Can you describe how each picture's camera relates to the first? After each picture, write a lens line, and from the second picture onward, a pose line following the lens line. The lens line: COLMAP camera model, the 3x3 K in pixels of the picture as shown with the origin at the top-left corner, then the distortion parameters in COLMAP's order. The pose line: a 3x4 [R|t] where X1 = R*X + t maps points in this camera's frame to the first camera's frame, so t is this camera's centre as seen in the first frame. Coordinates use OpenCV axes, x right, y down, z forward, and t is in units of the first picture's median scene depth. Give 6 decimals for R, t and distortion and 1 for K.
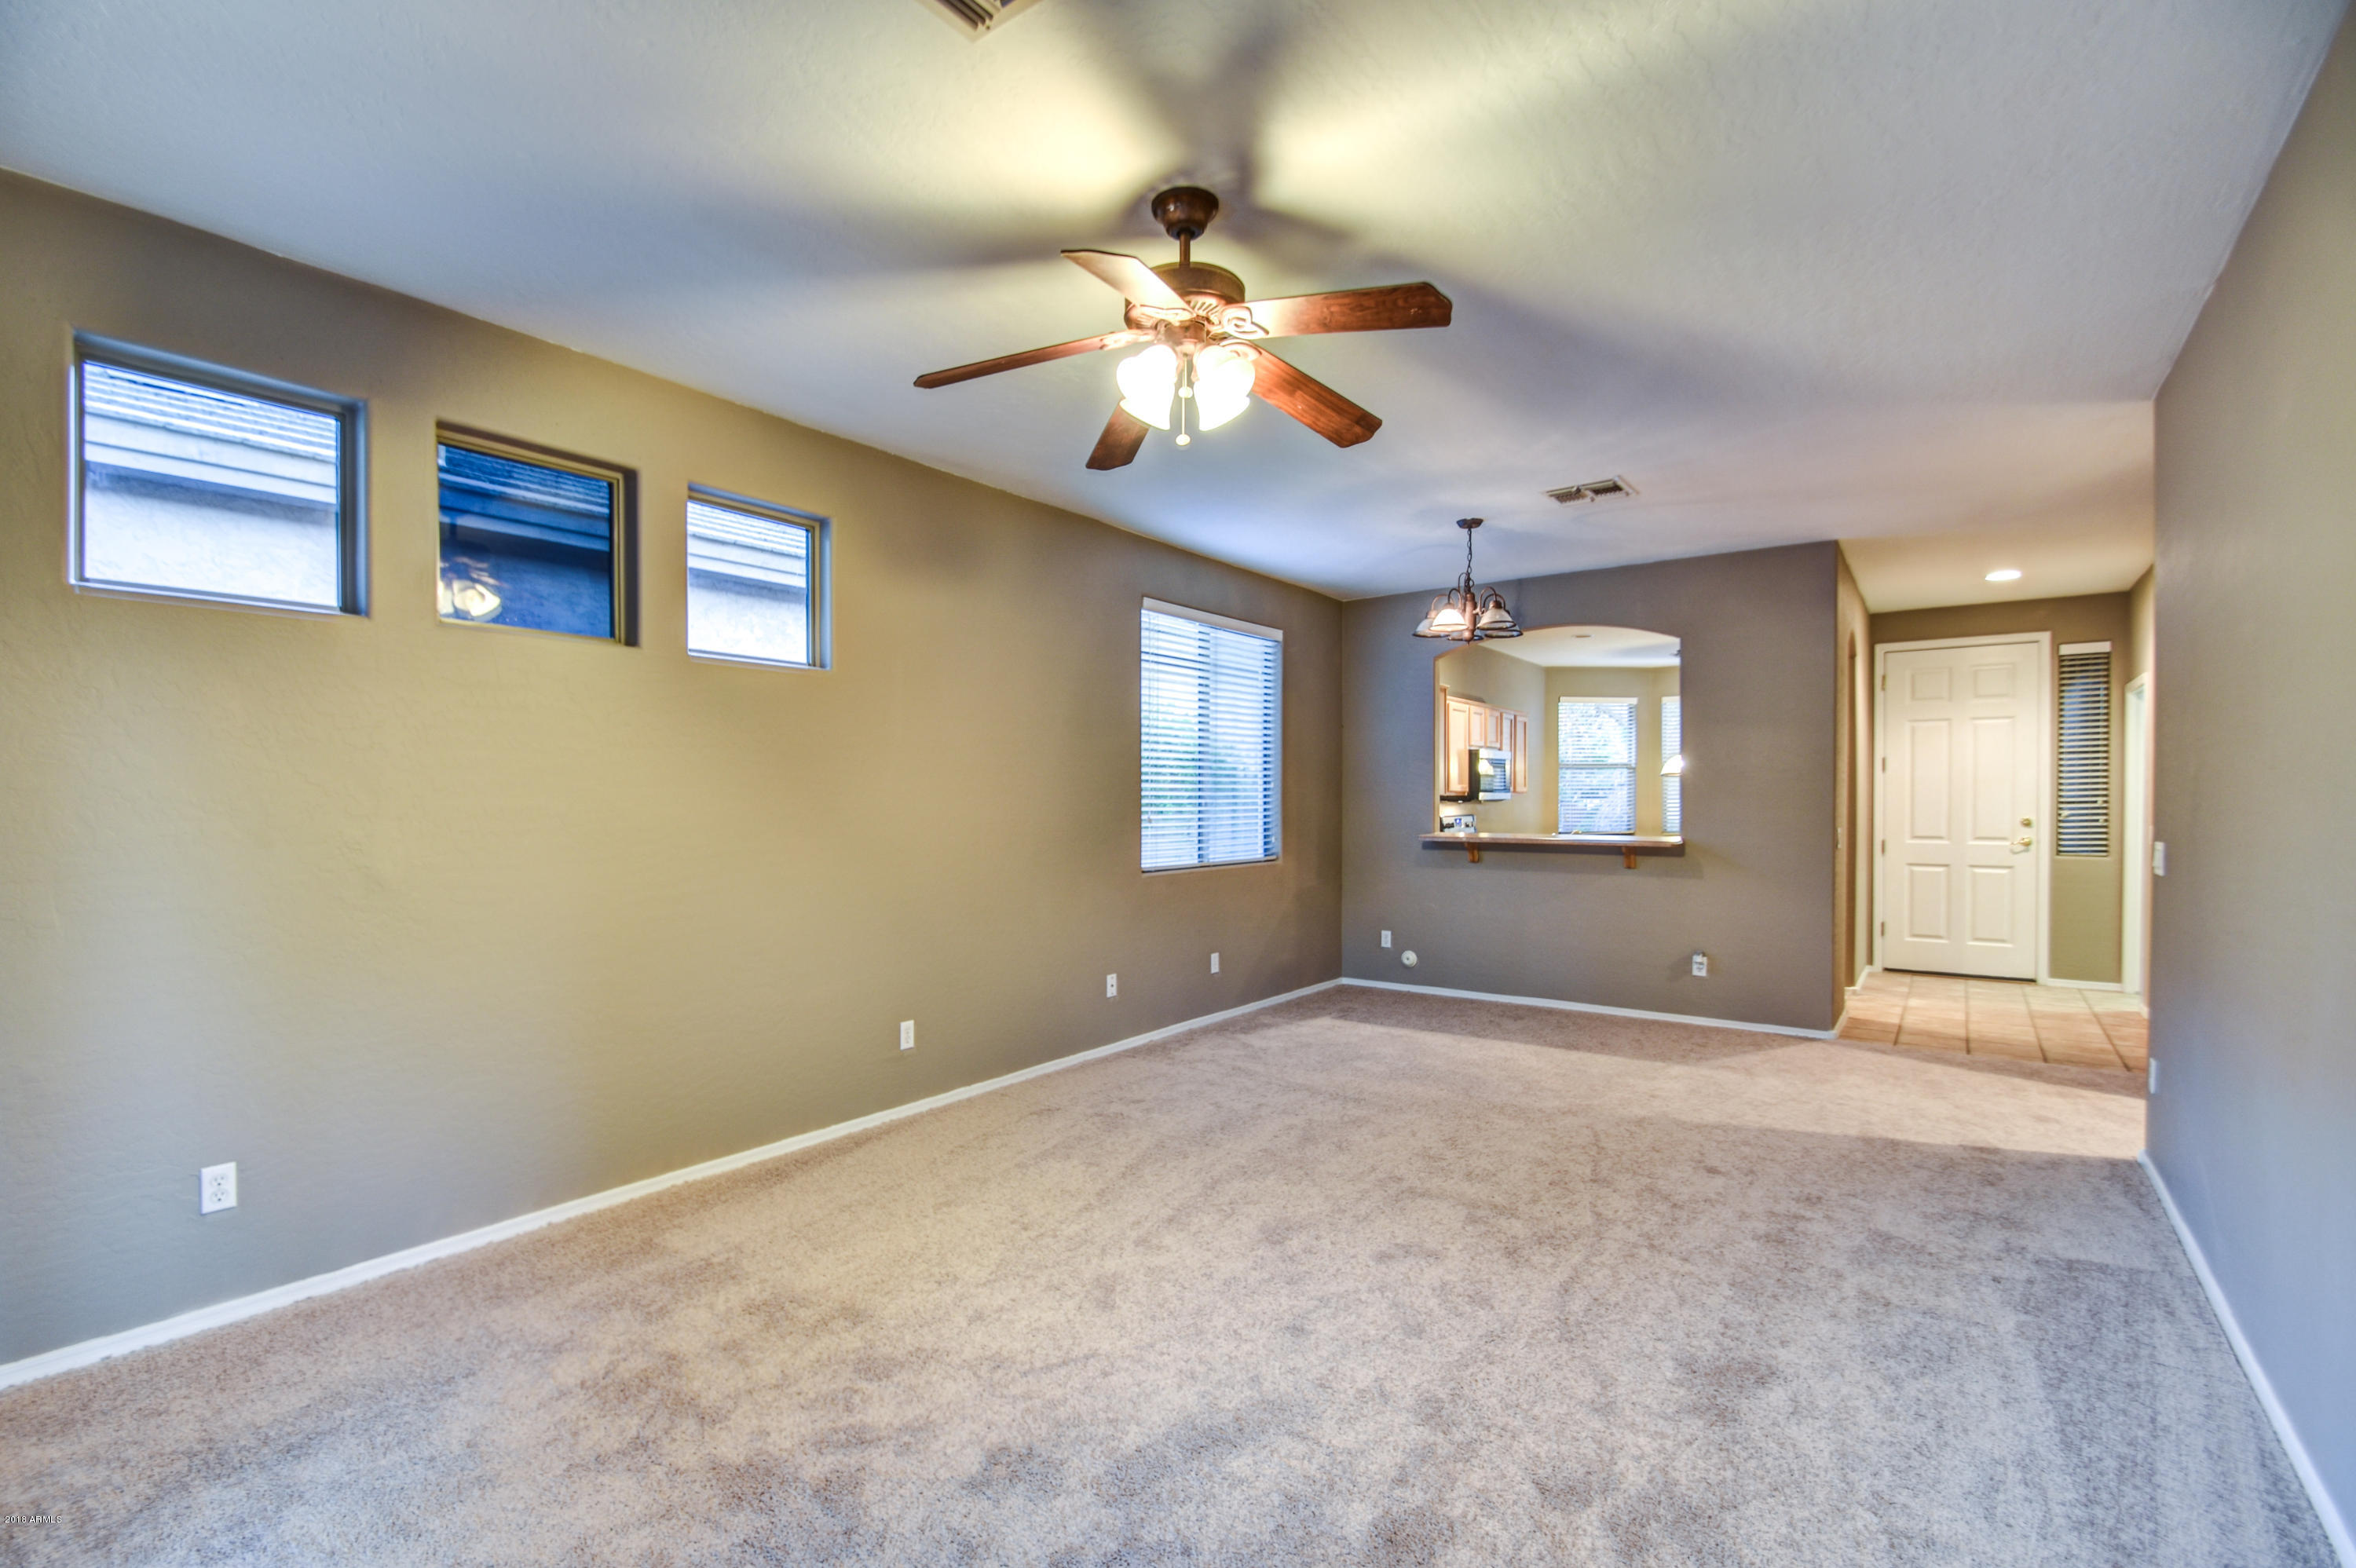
lens RADIAL K [[1075.4, 0, 1134.4], [0, 1075.4, 817.8], [0, 0, 1]] dist [0.013543, -0.016918]
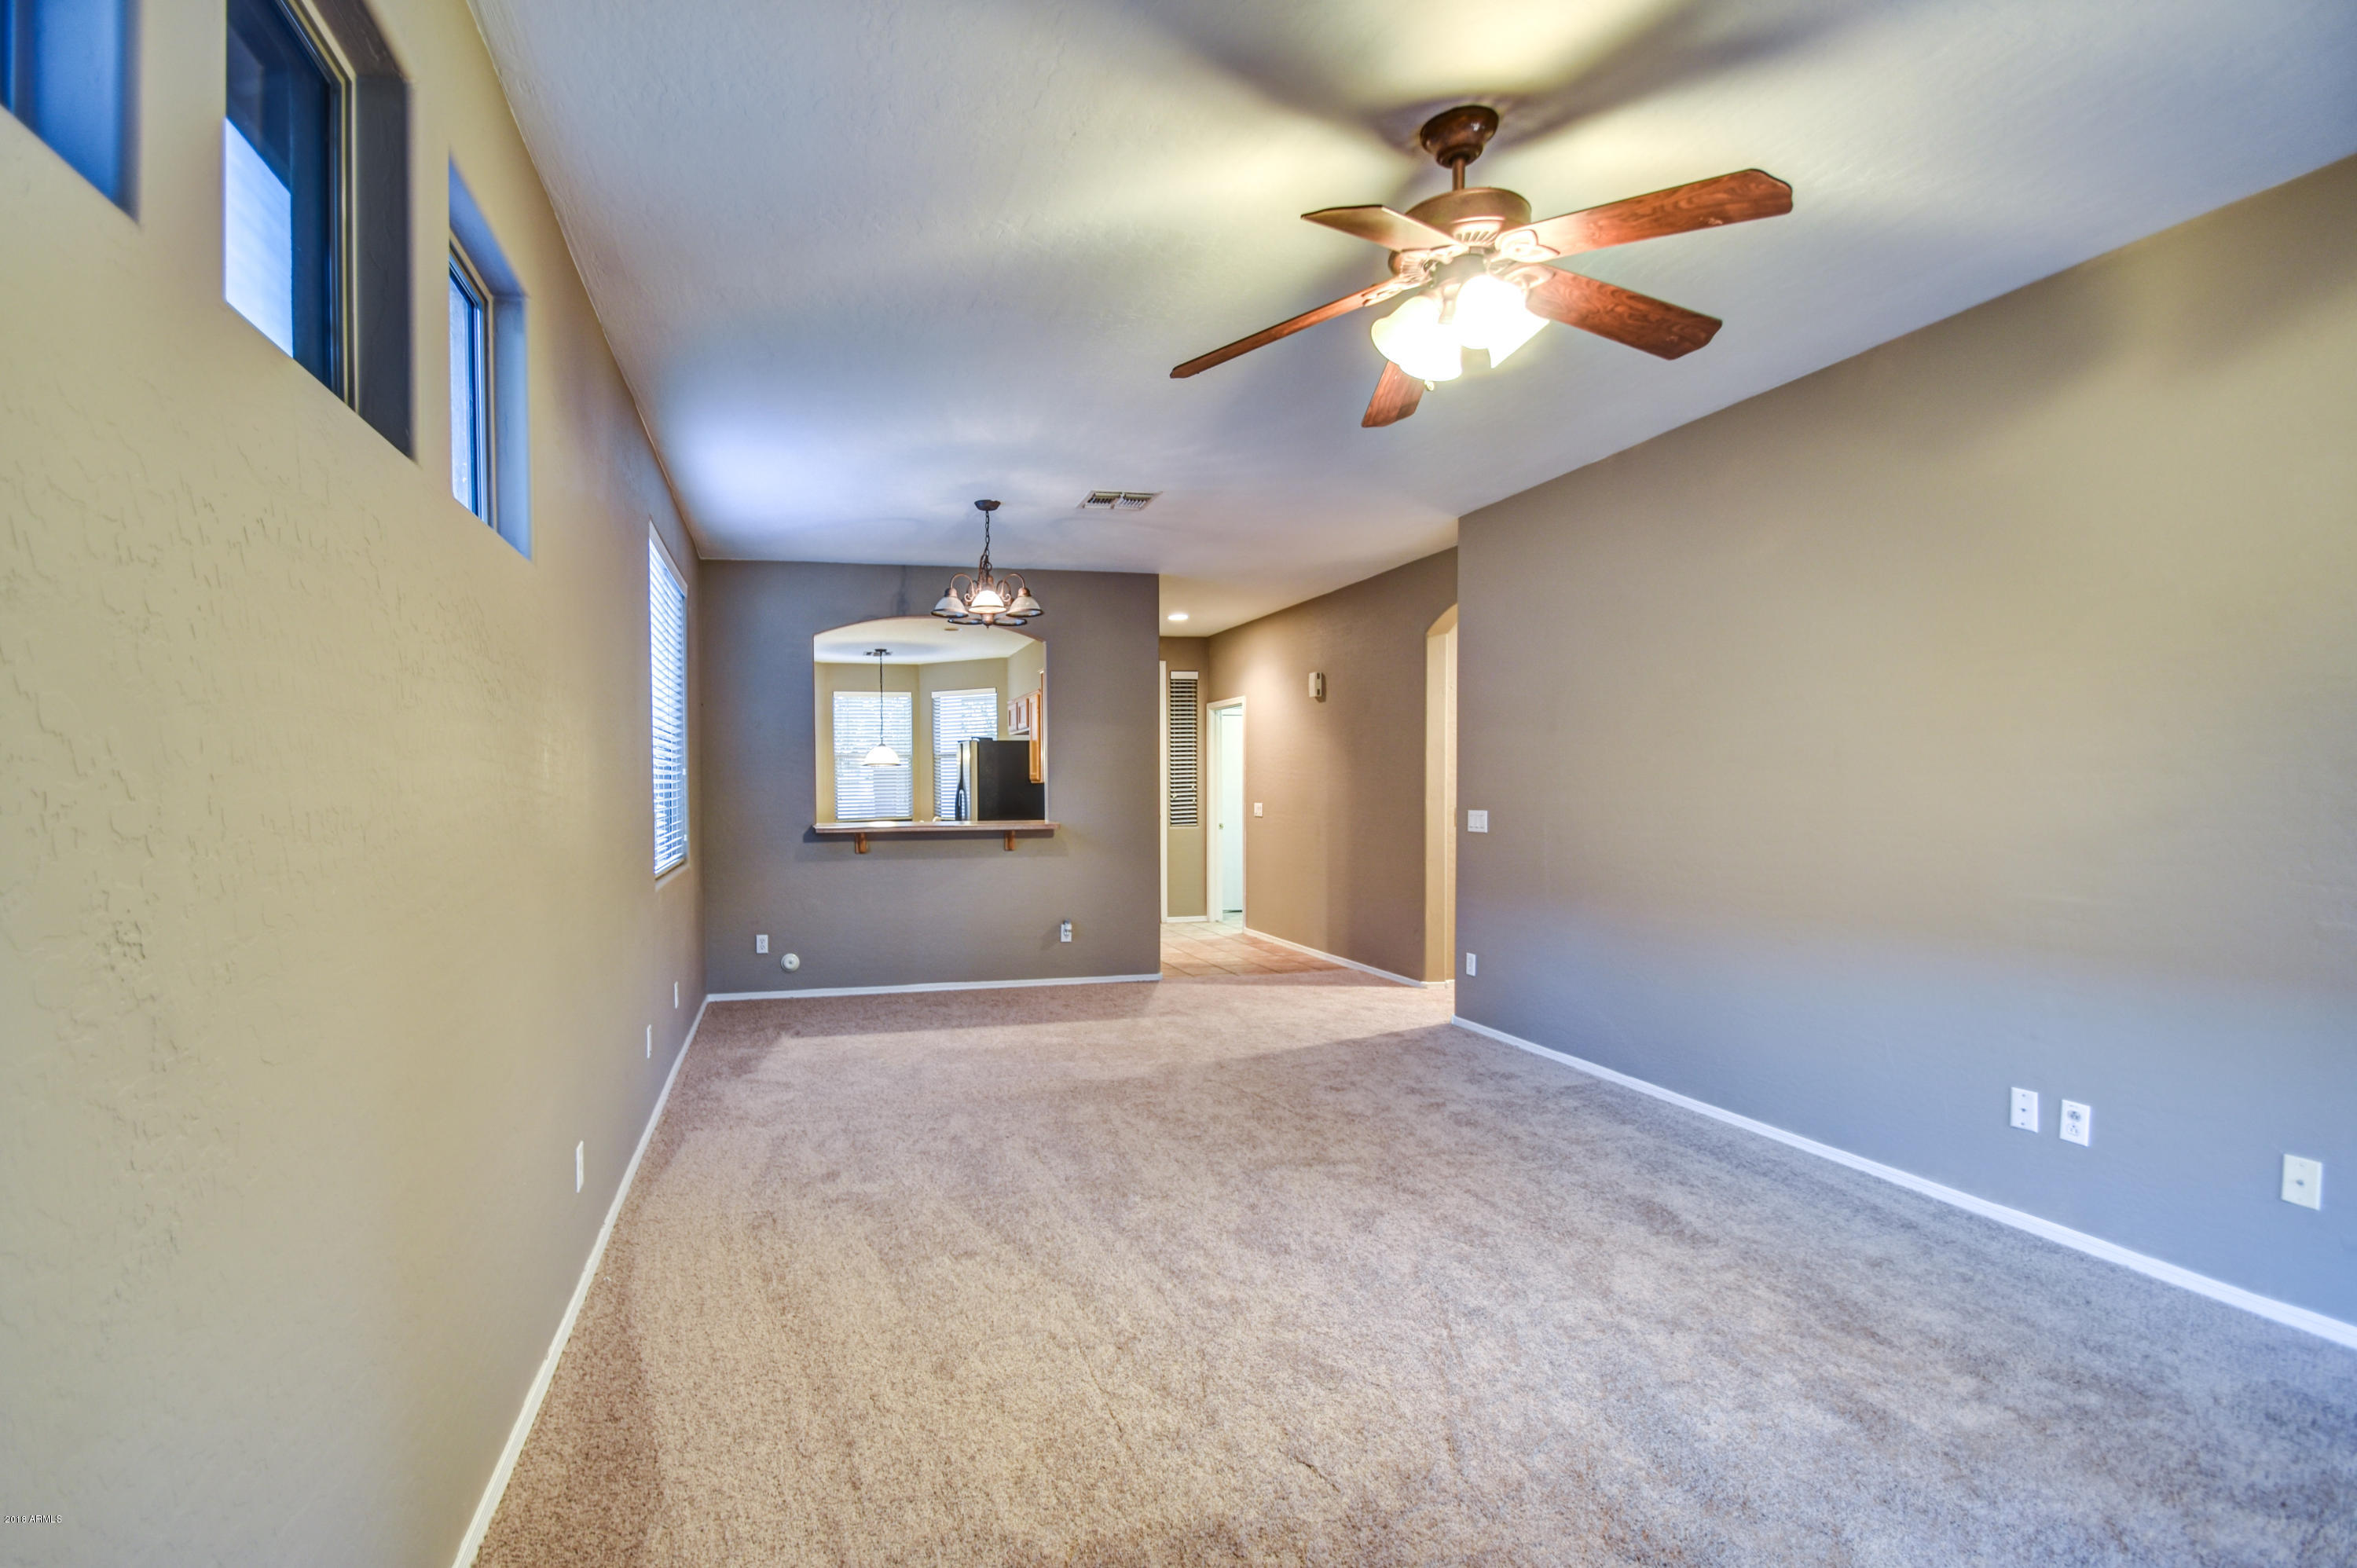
lens RADIAL K [[1101.4, 0, 1023.1], [0, 1101.4, 809.1], [0, 0, 1]] dist [0.001483, 0.000501]
pose [[0.644574, -0.019713, 0.764288, -0.542111], [0.021585, 0.999738, 0.007582, -0.002848], [-0.764237, 0.011610, 0.644831, 0.403217]]
